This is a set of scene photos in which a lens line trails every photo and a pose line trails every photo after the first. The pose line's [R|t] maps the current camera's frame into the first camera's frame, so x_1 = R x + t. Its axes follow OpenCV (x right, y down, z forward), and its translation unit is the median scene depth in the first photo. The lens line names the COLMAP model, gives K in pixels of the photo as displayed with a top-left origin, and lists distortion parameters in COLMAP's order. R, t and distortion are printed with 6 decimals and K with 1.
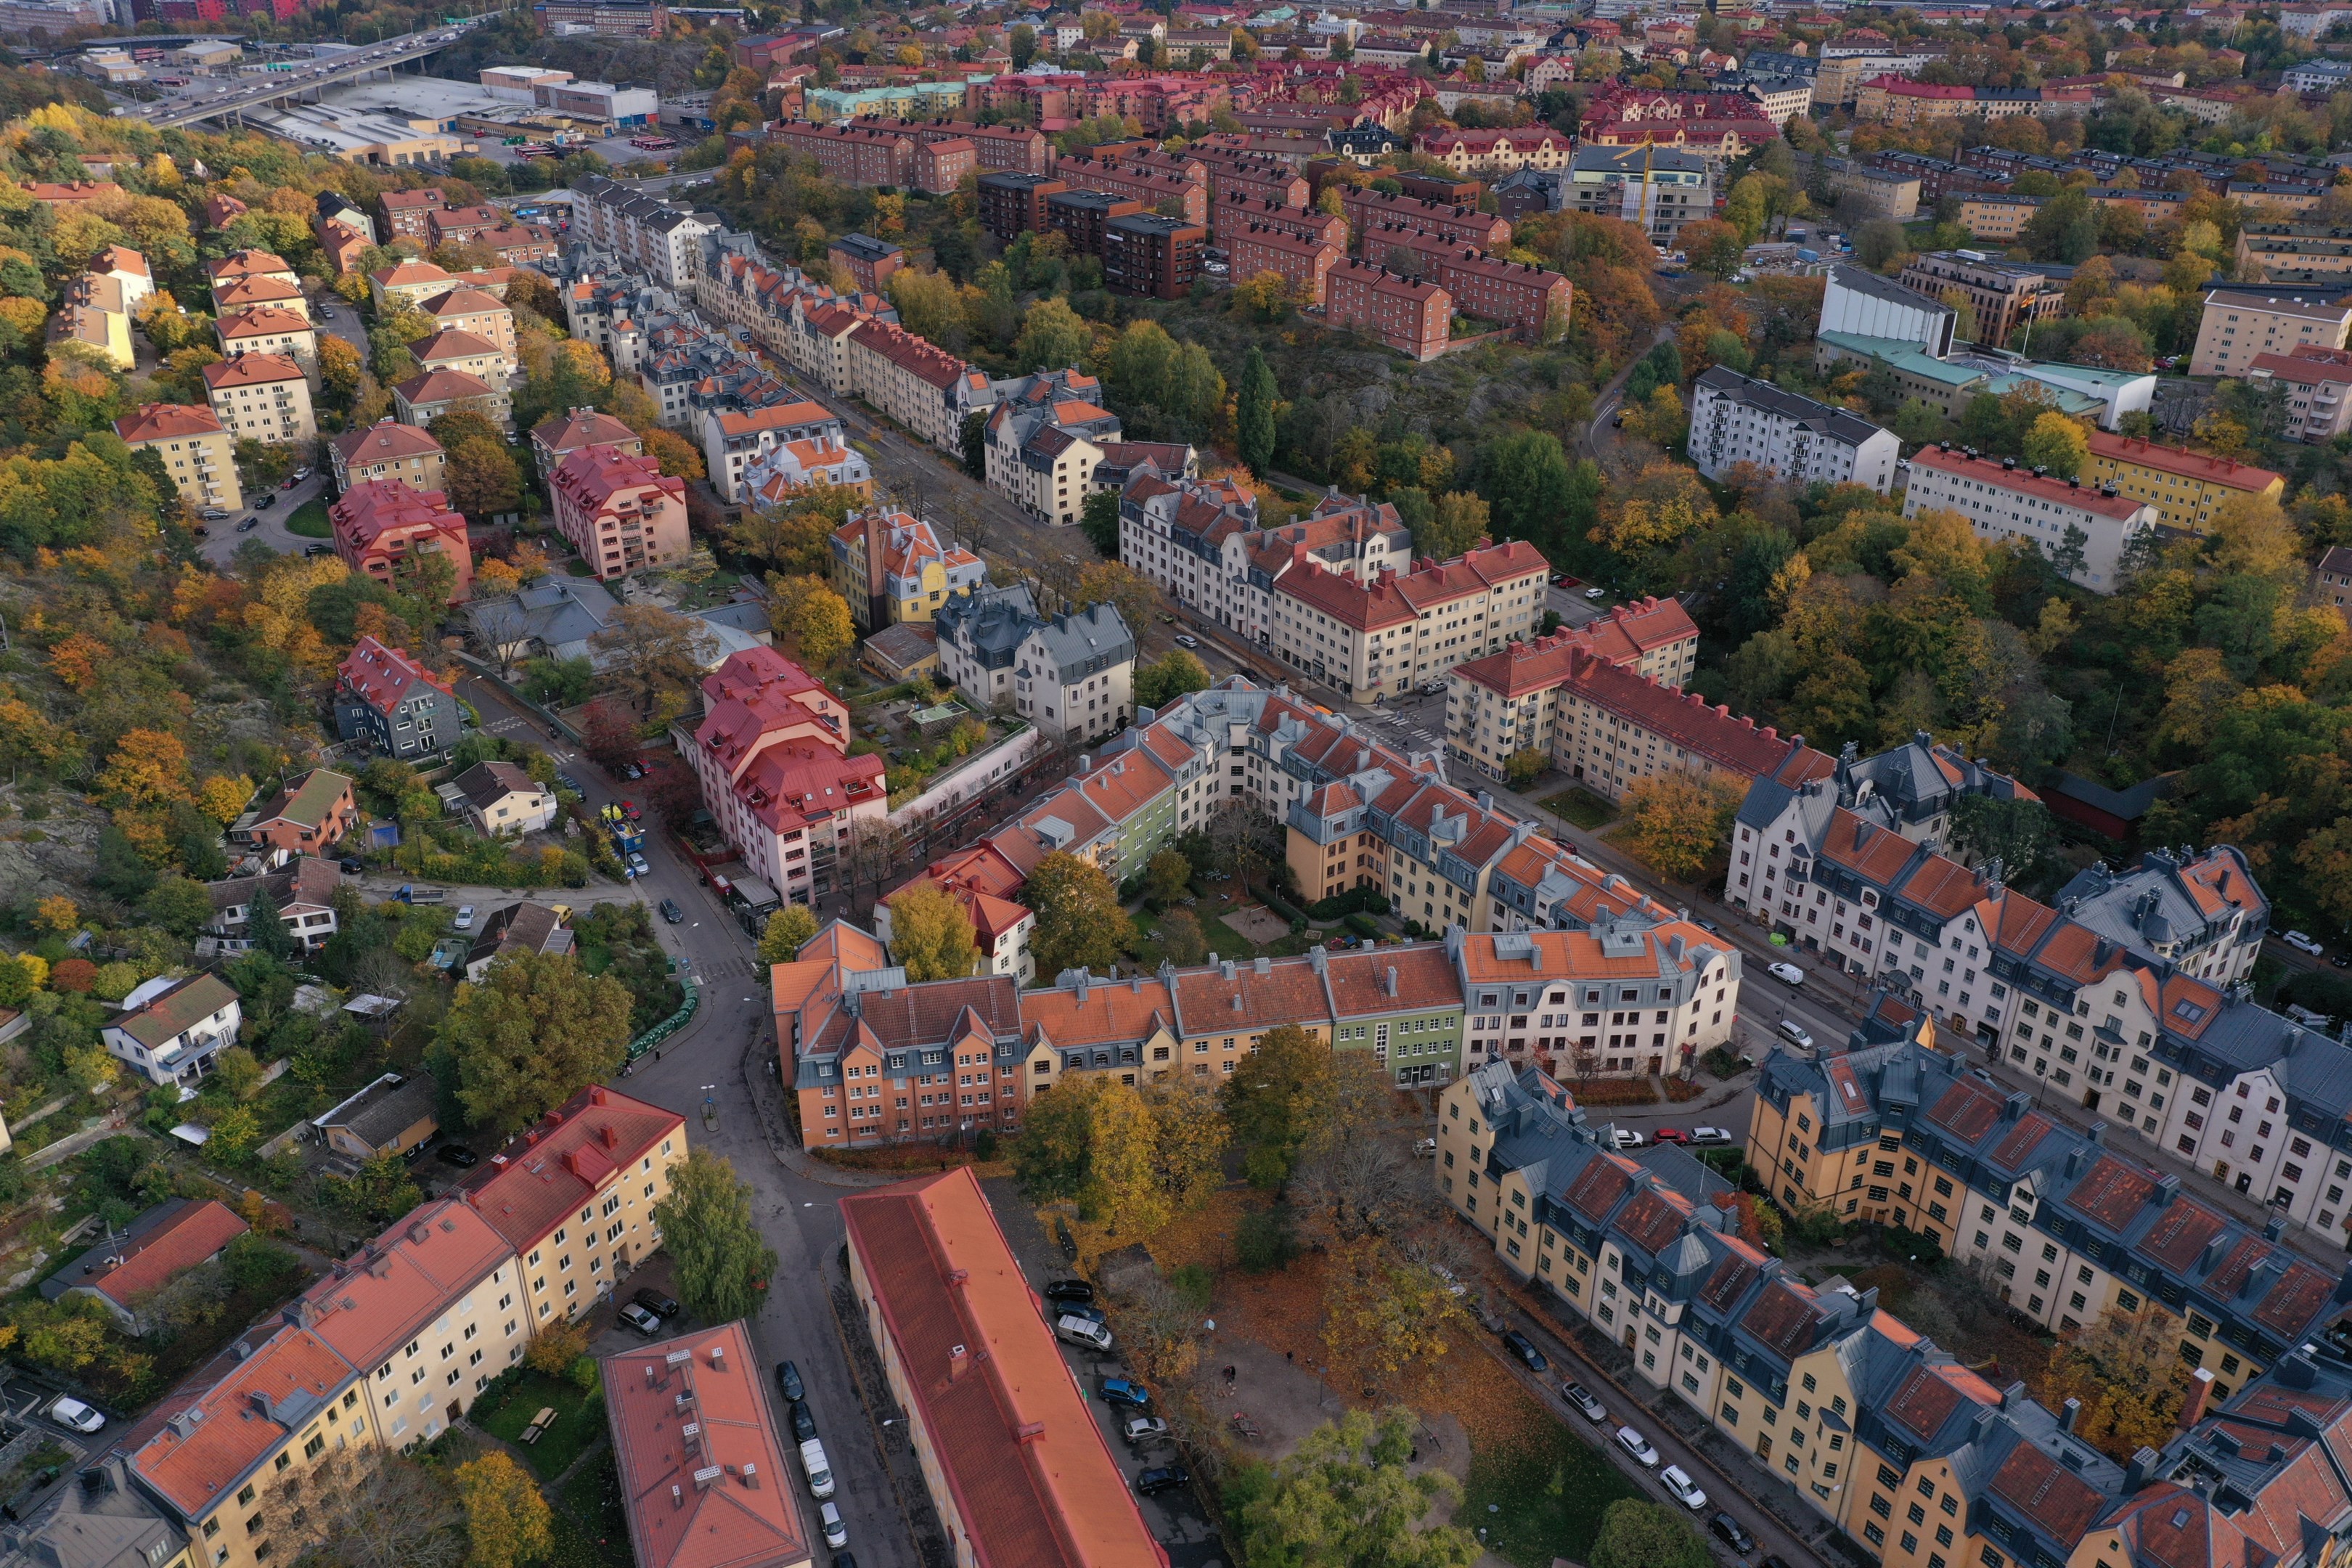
lens RADIAL K [[1884.4, 0, 1176.0], [0, 1884.4, 784.0], [0, 0, 1]] dist [0.007878, 0.011096]
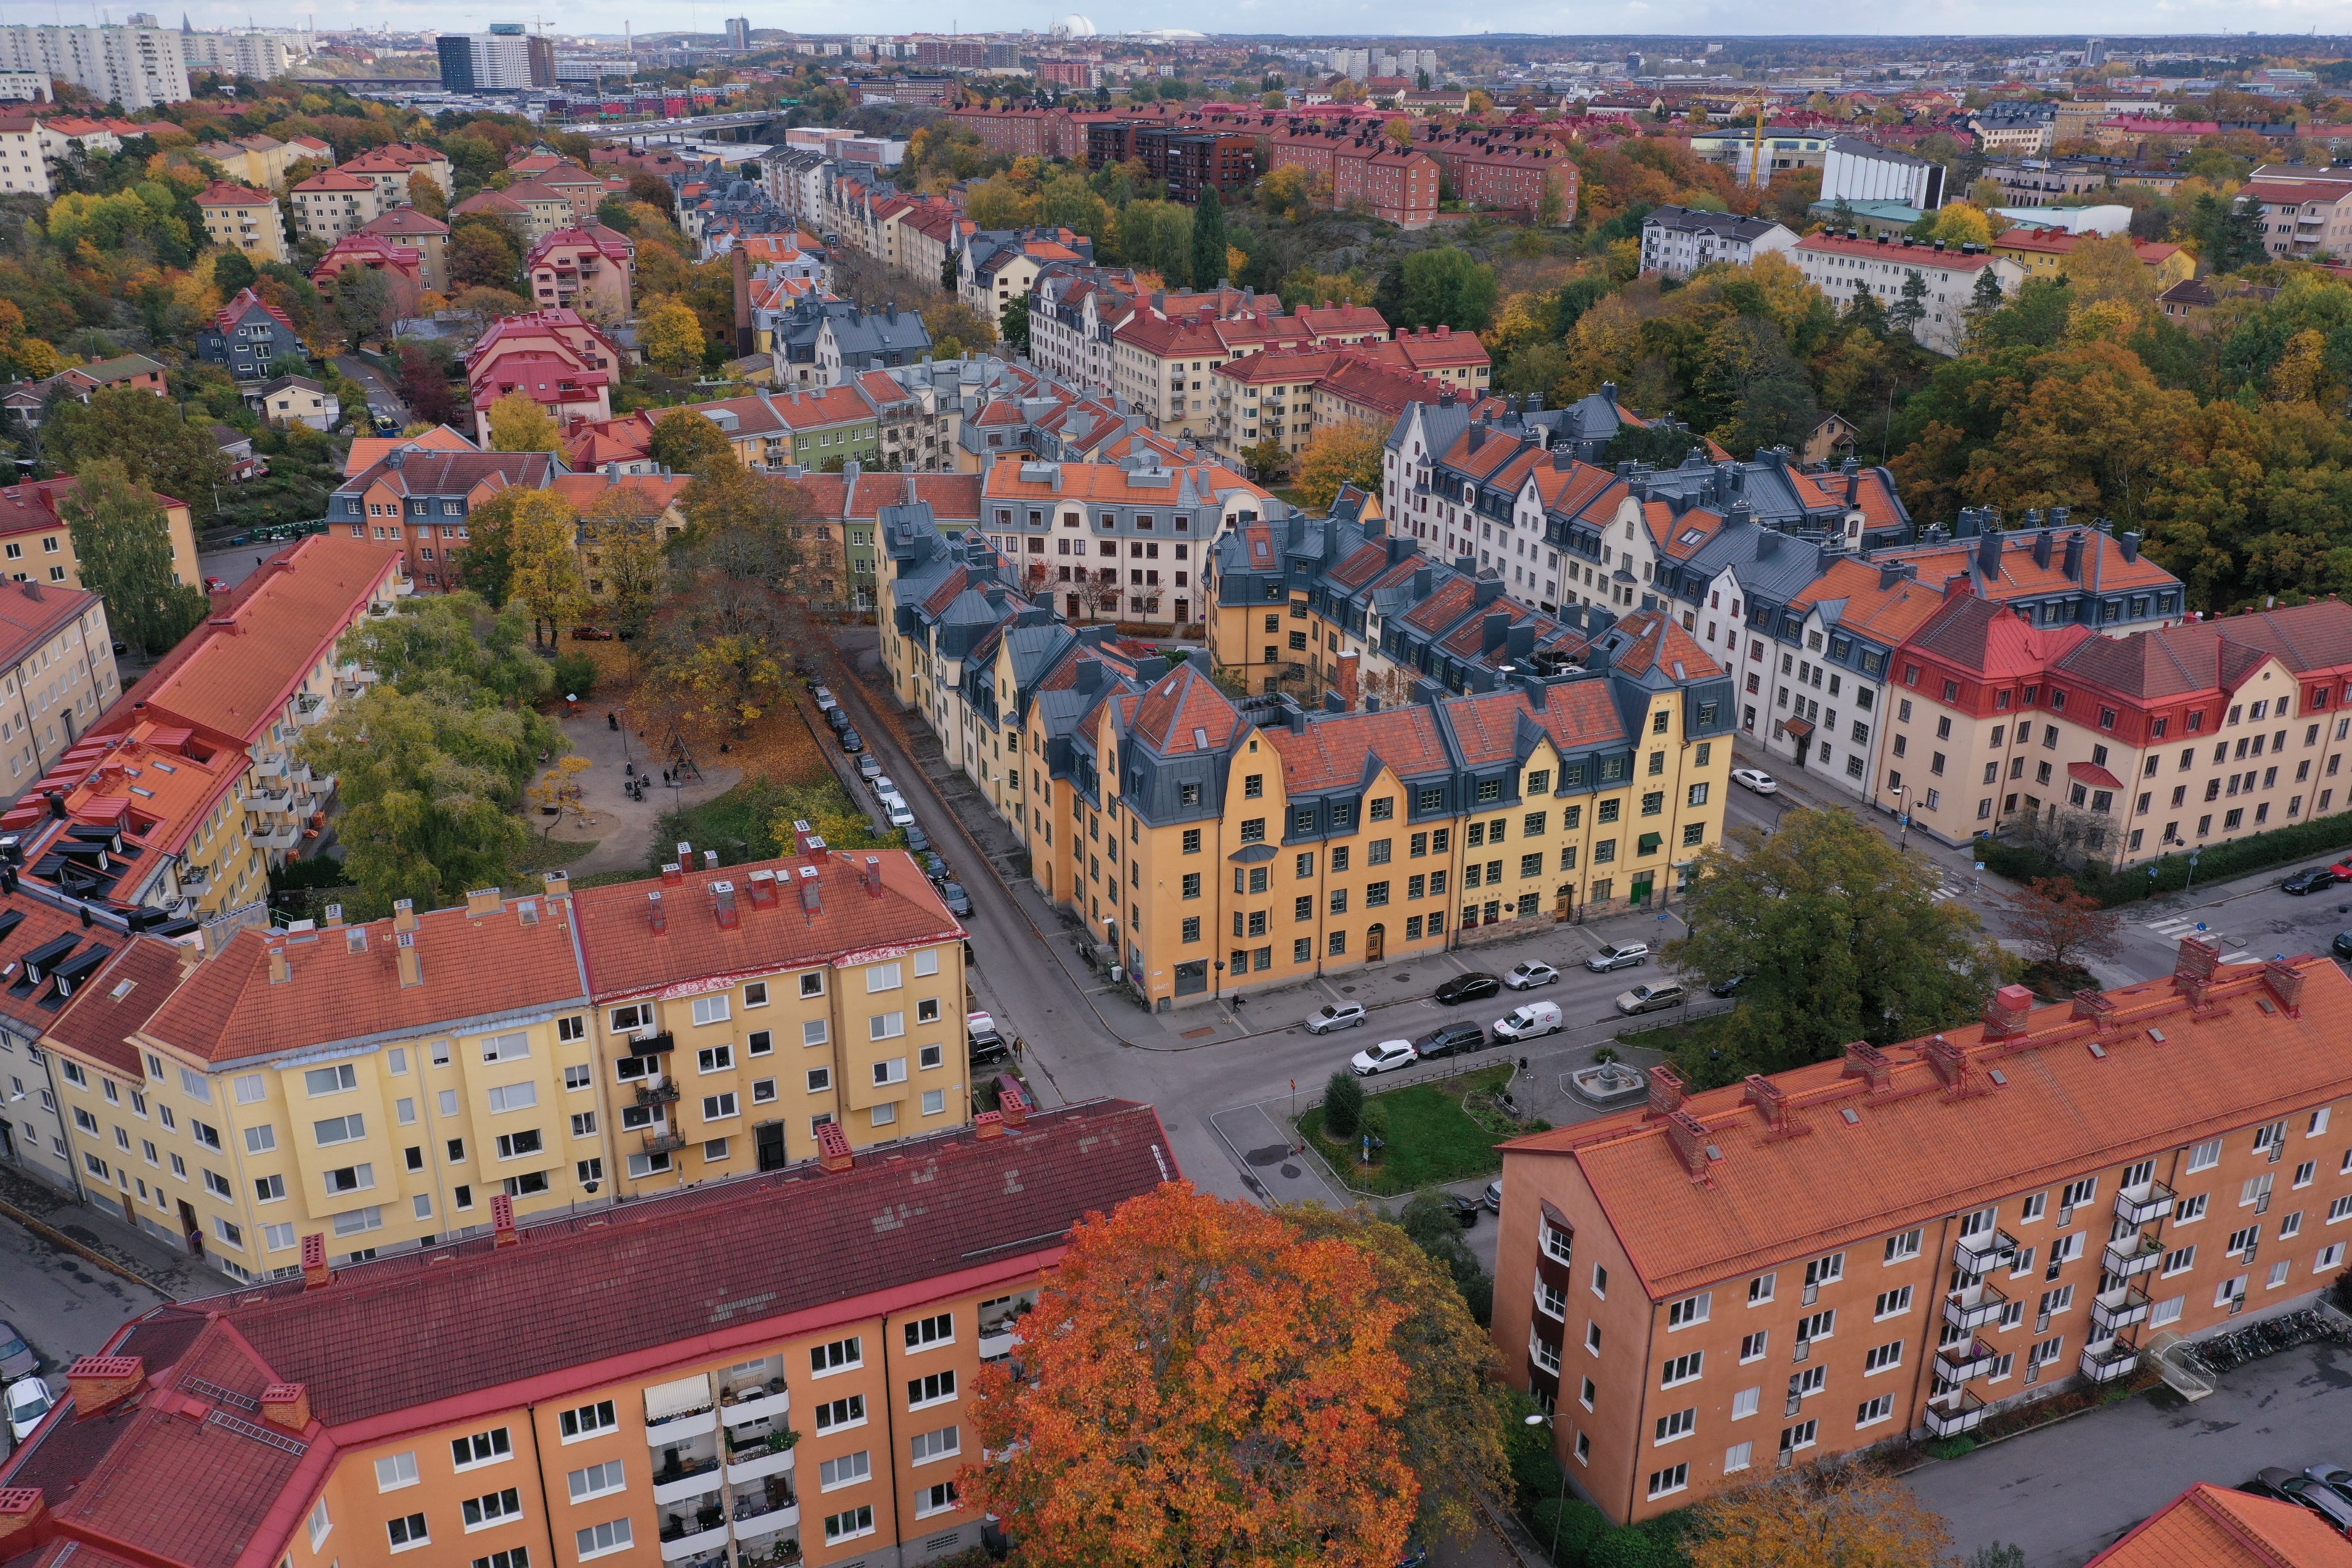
lens RADIAL K [[1881.6, 0, 1176.0], [0, 1881.6, 784.0], [0, 0, 1]] dist [0.002453, 0.014652]
pose [[0.975207, 0.080798, -0.206018, 0.378668], [-0.101517, 0.990566, -0.092055, 0.270569], [0.196637, 0.110687, 0.974209, 0.053244]]
